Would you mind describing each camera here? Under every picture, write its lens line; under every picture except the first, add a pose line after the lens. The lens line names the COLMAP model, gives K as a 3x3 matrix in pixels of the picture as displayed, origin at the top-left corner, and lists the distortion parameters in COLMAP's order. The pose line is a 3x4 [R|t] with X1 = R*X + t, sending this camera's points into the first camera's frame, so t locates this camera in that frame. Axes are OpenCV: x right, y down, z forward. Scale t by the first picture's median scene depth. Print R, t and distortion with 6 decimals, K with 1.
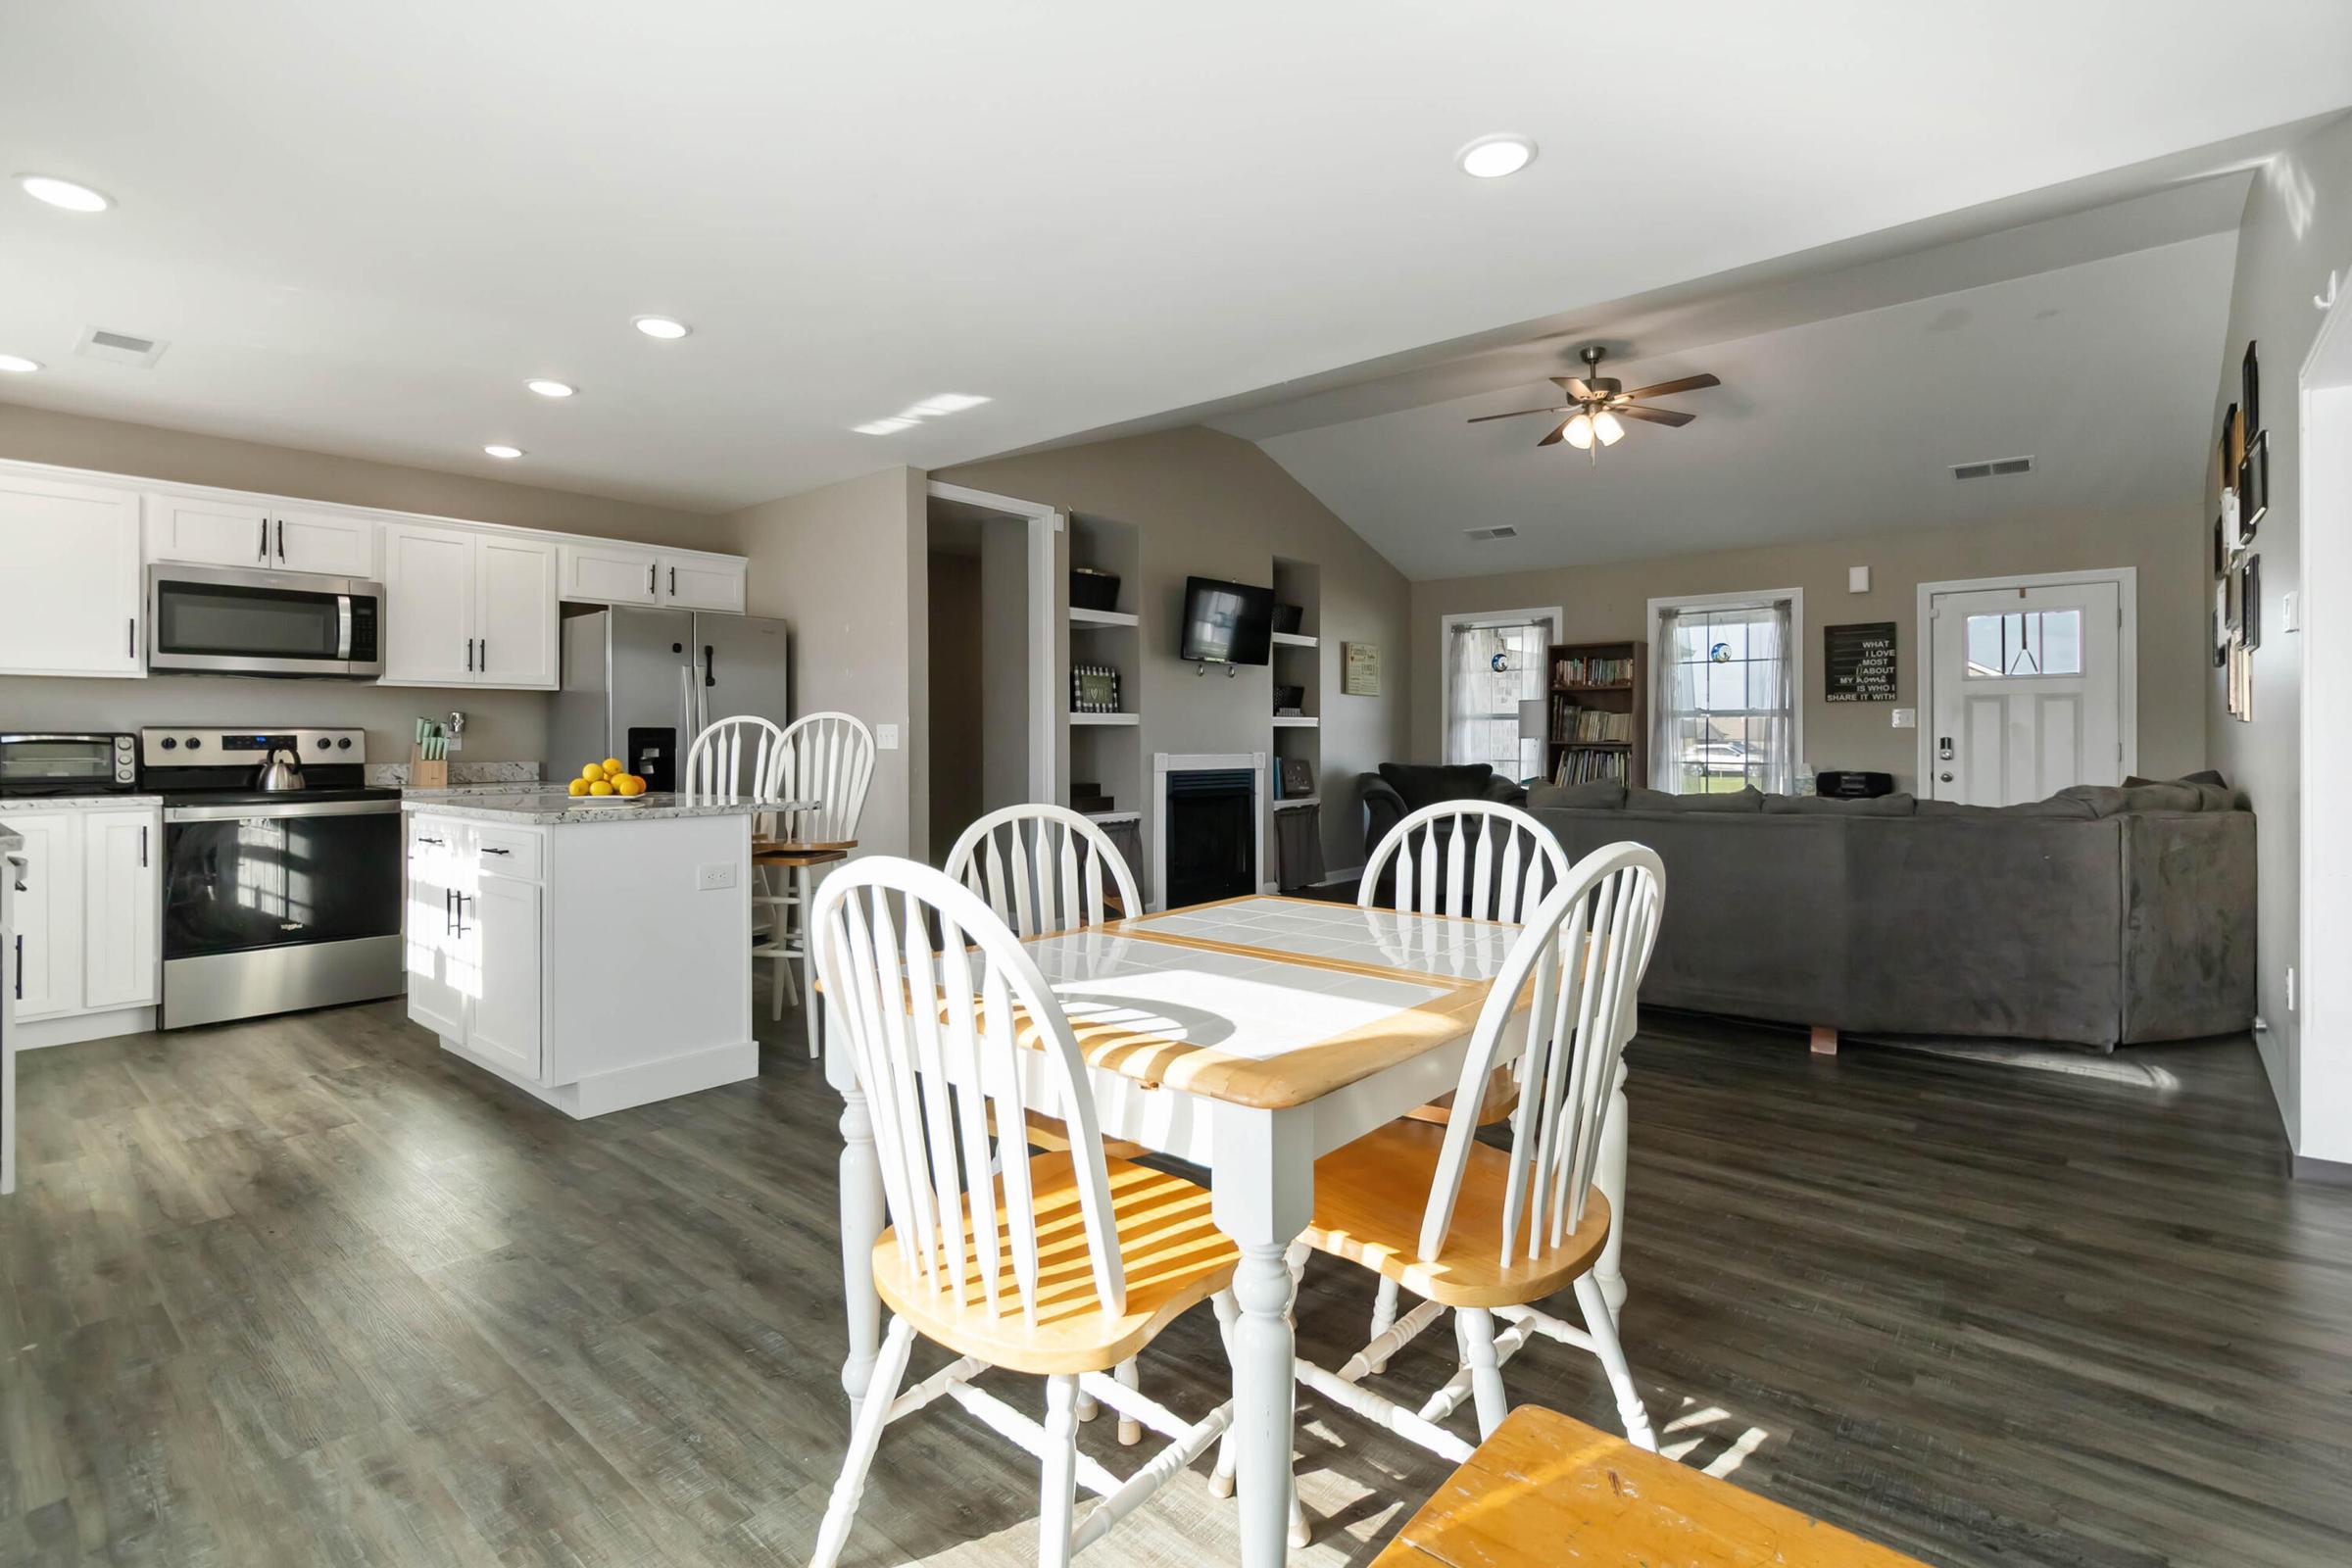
lens RADIAL K [[1096.8, 0, 1188.8], [0, 1096.8, 735.2], [0, 0, 1]] dist [0.002436, 0.000160]
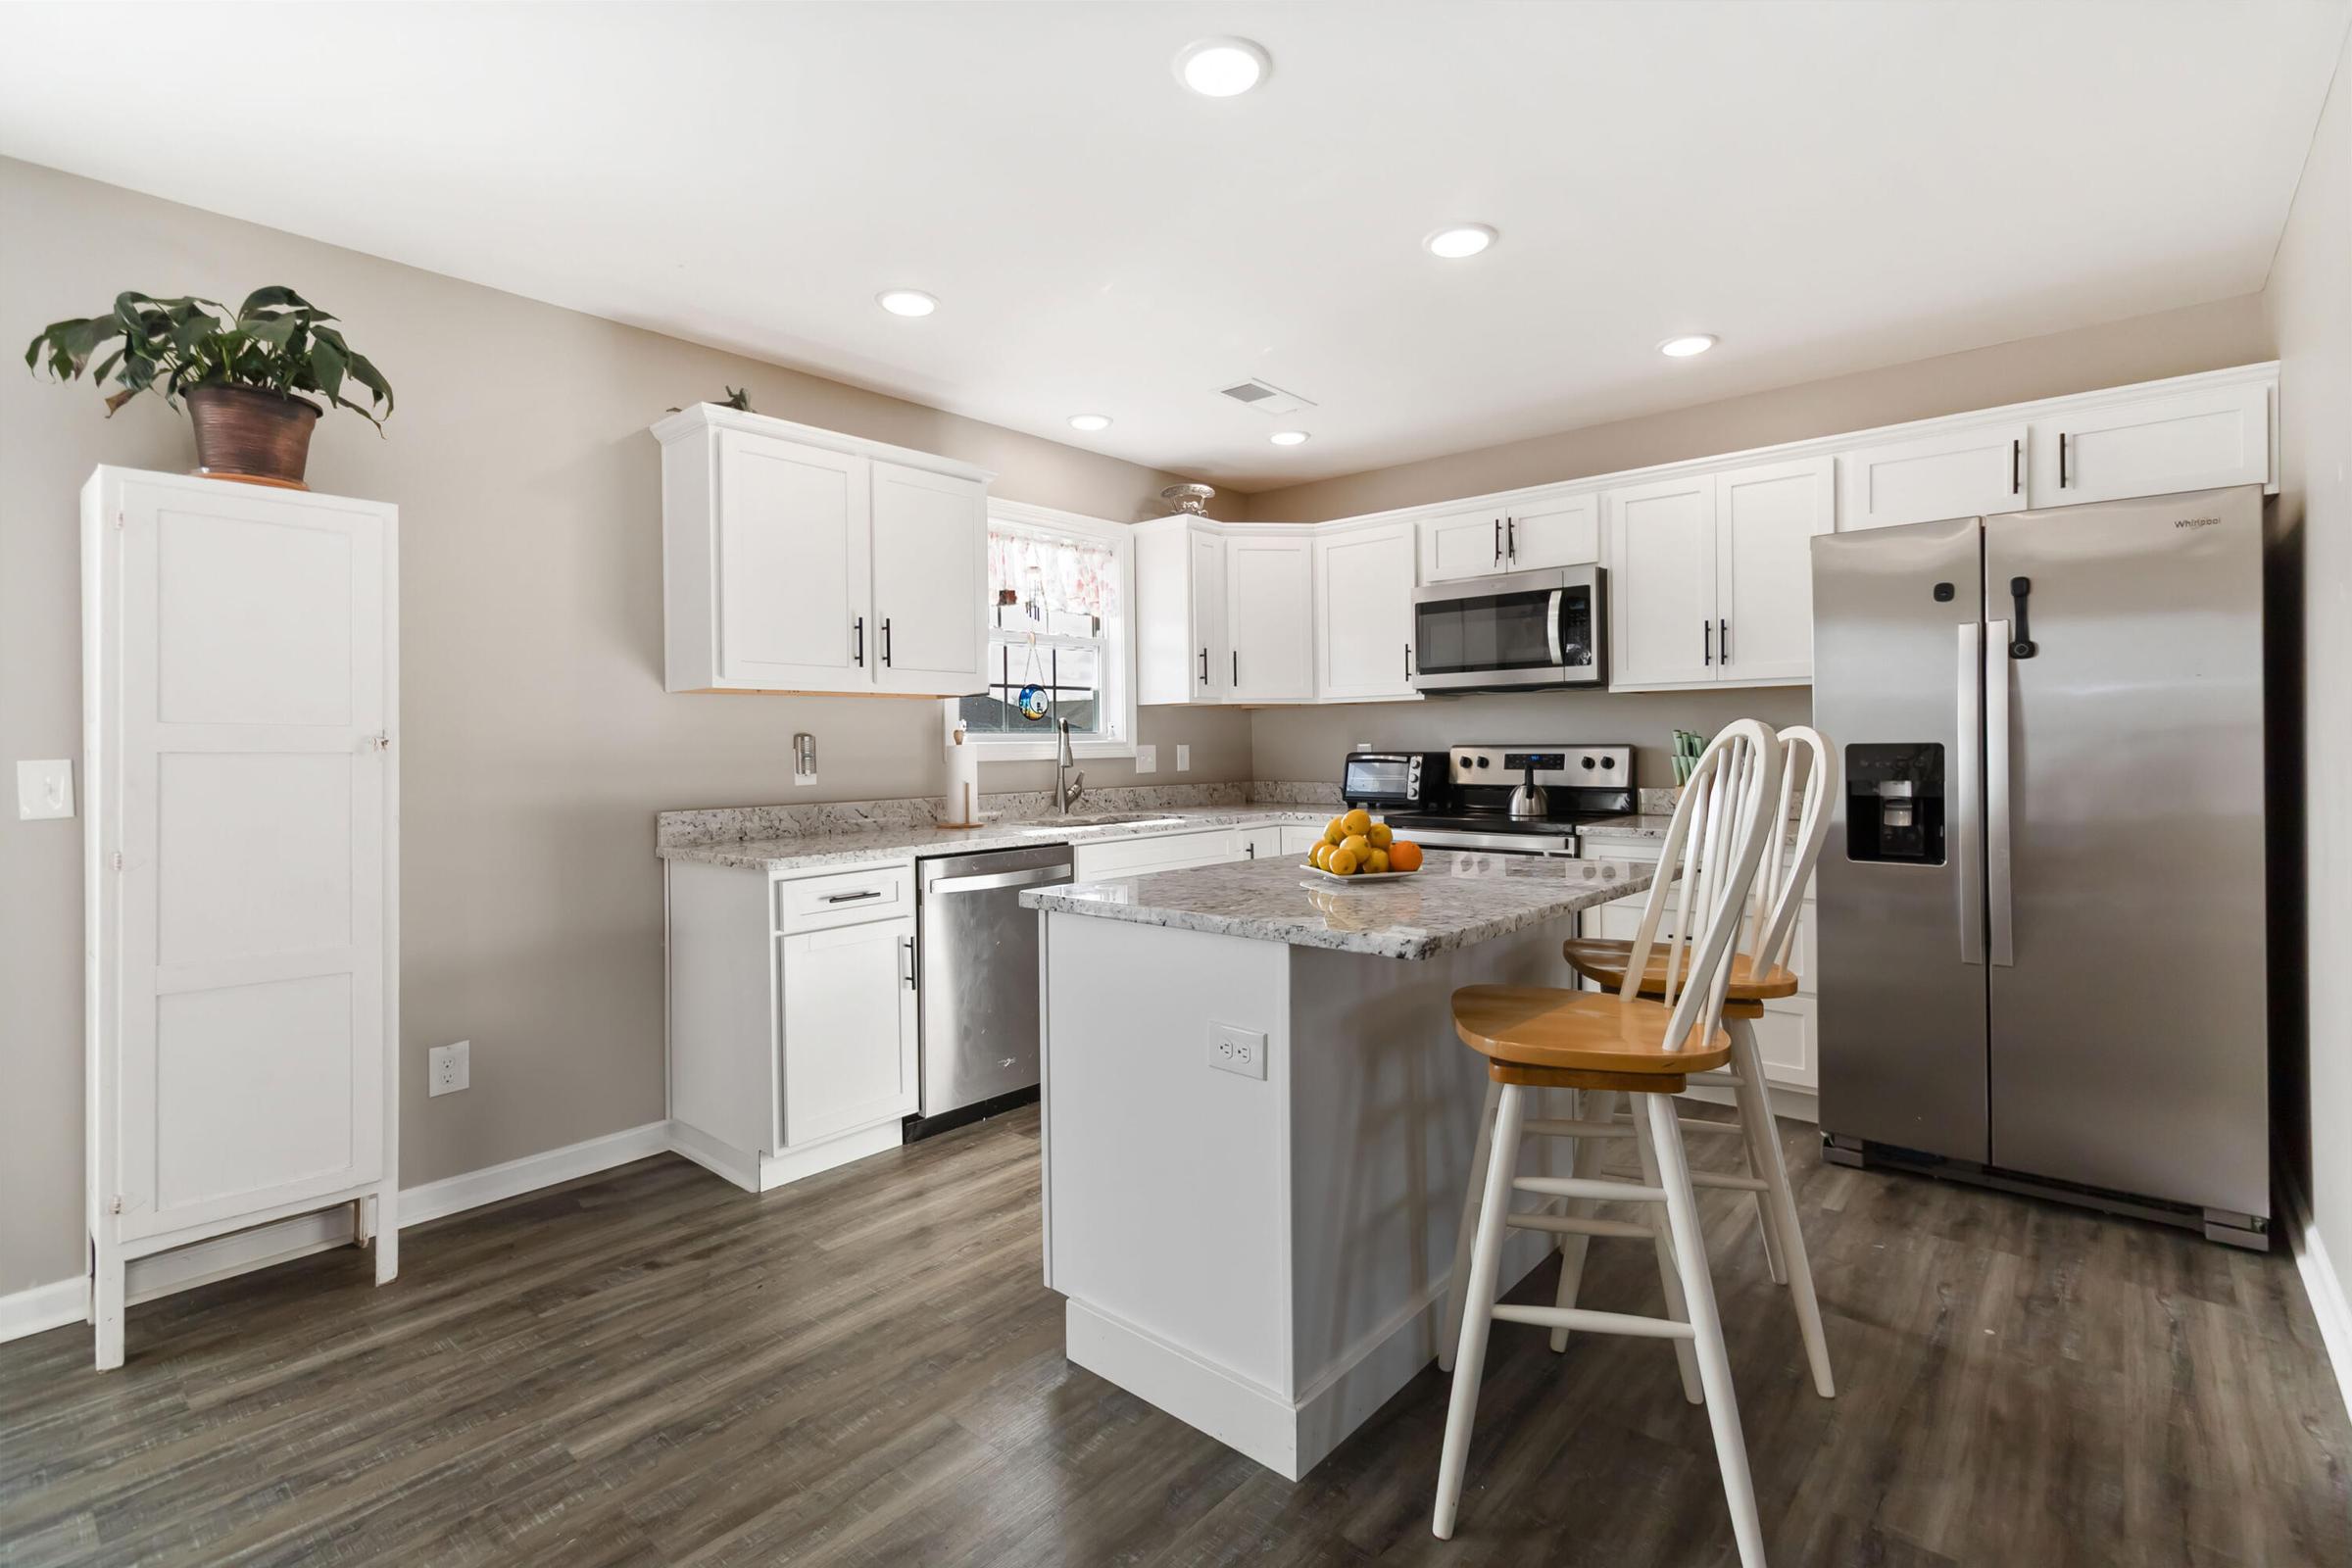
lens RADIAL K [[1083.1, 0, 1198.3], [0, 1083.1, 743.3], [0, 0, 1]] dist [0.001086, 0.000168]
pose [[-0.007274, 0.002991, -0.999969, 0.055483], [0.015065, 0.999882, 0.002881, -0.012918], [0.999860, -0.015044, -0.007318, 0.602294]]
